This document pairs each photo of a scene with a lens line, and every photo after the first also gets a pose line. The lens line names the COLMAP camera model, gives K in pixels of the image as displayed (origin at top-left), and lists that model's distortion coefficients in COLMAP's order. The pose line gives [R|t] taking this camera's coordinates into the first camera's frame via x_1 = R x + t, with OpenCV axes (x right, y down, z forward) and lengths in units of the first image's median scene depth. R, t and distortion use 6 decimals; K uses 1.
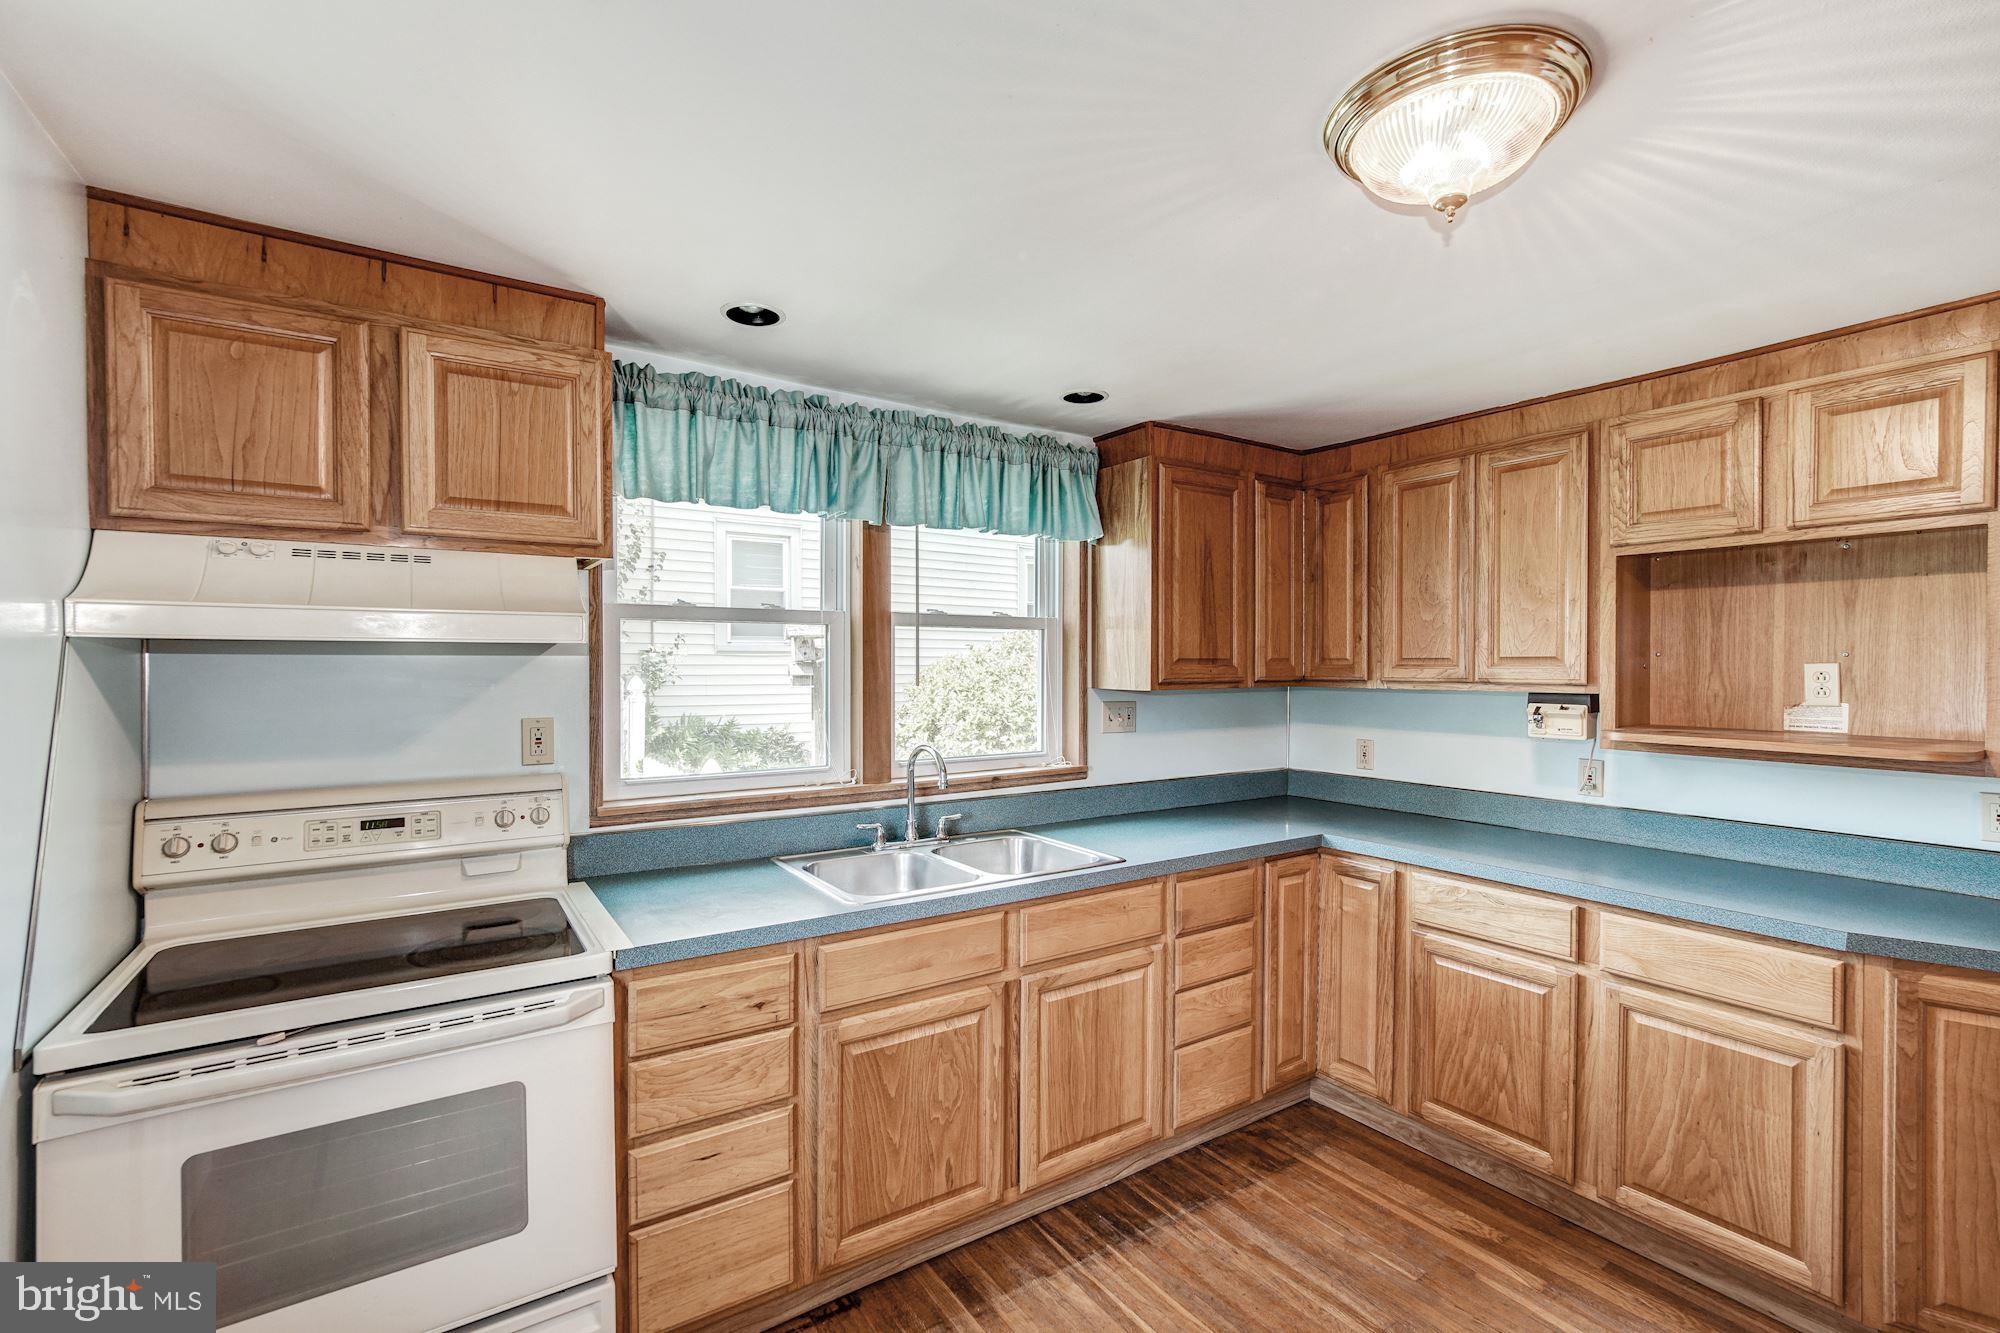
lens RADIAL K [[885.4, 0, 1003.1], [0, 885.4, 671.8], [0, 0, 1]] dist [-0.011773, 0.002207]
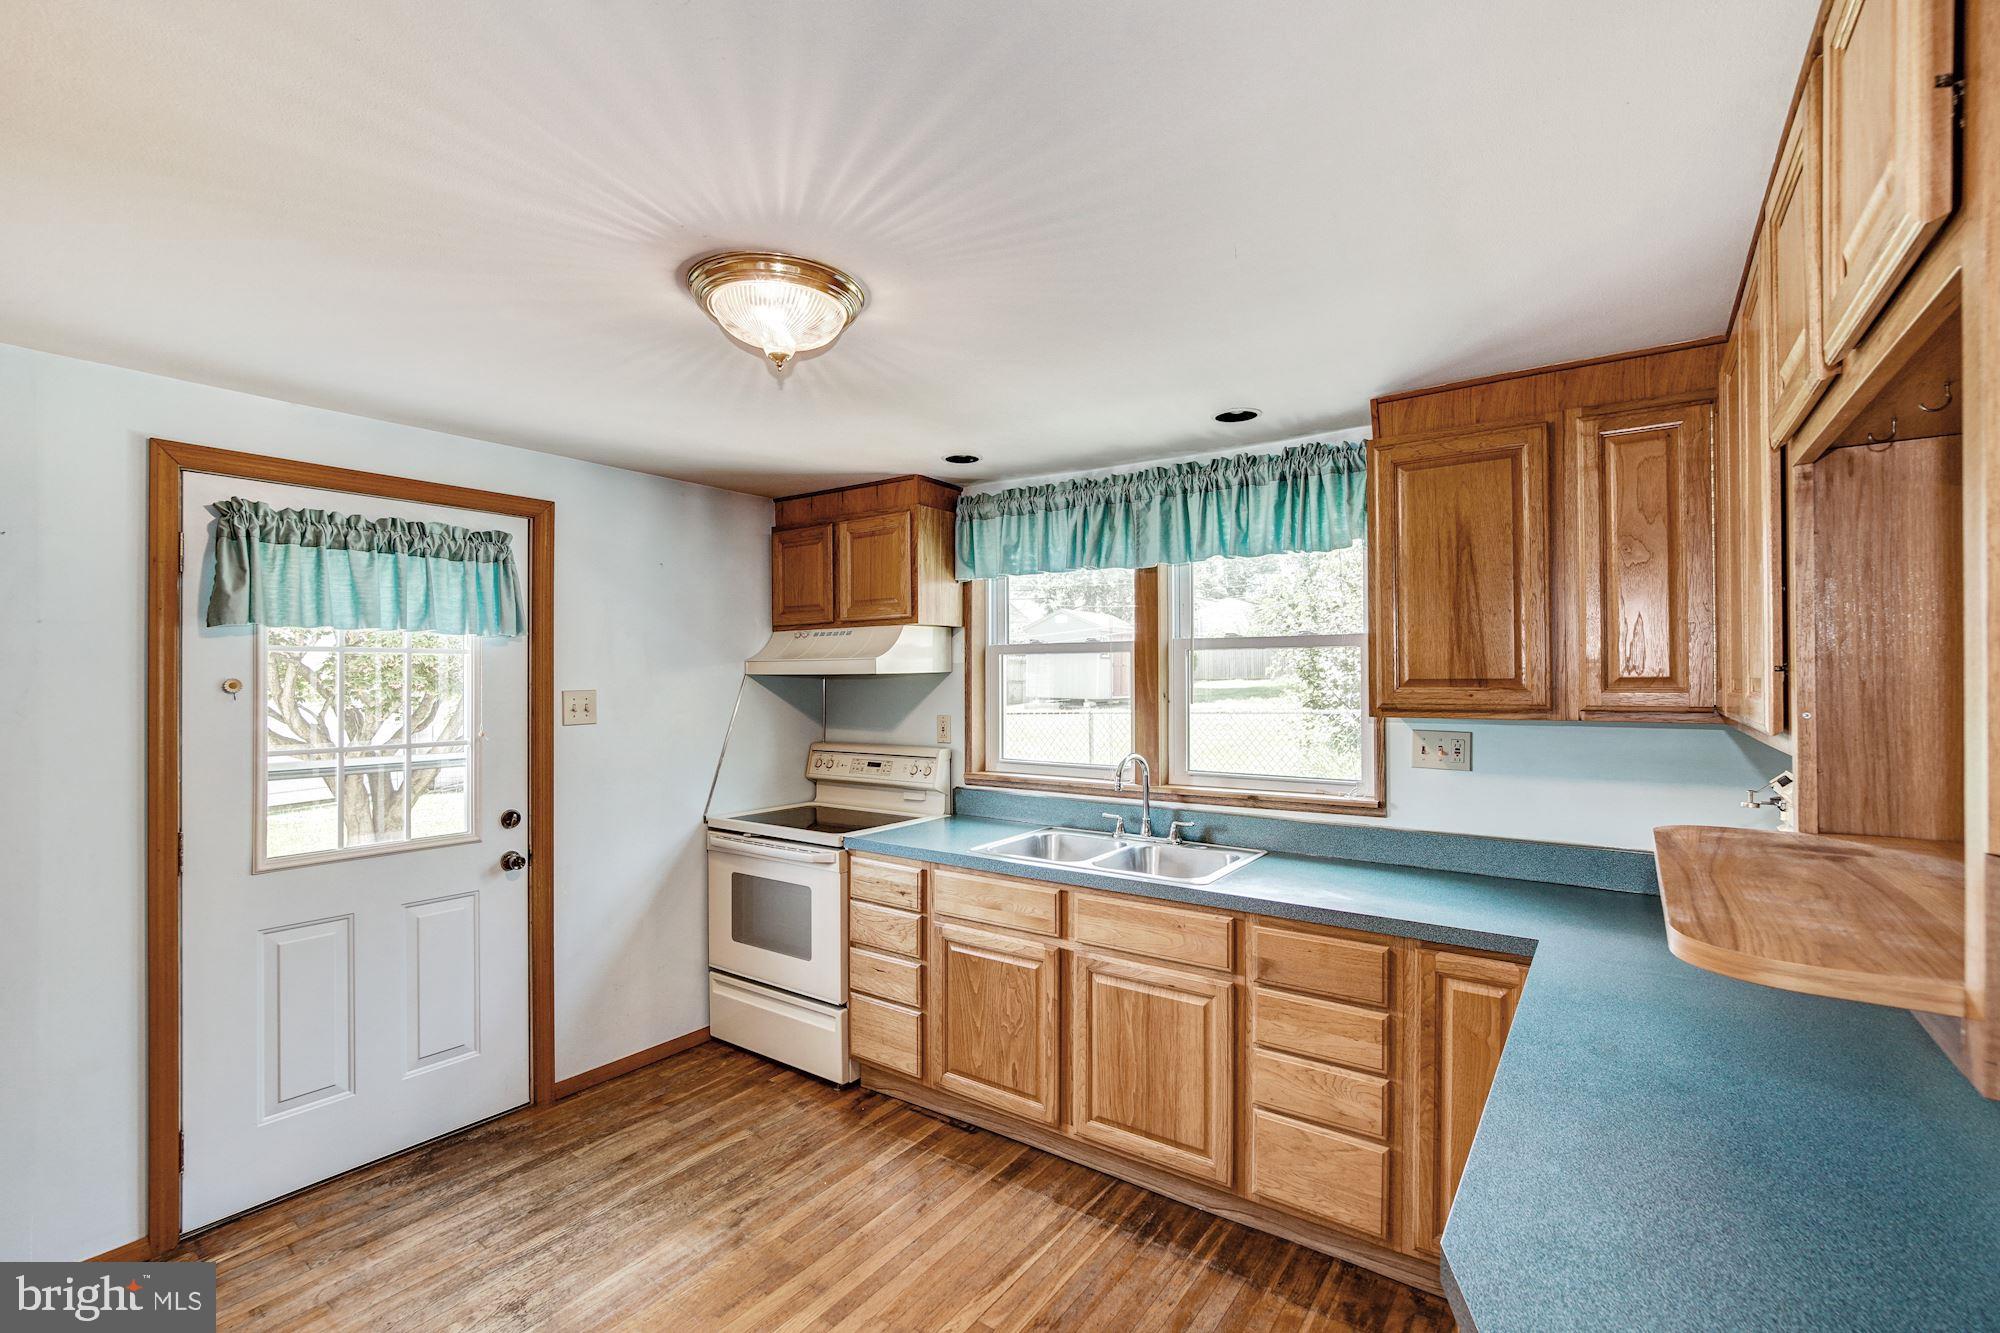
lens RADIAL K [[885.4, 0, 994.0], [0, 885.4, 675.2], [0, 0, 1]] dist [-0.011773, 0.002207]
pose [[0.347604, -0.005496, -0.937625, 1.033650], [-0.007157, 0.999938, -0.008515, -0.011098], [0.937614, 0.009670, 0.347544, 0.456176]]
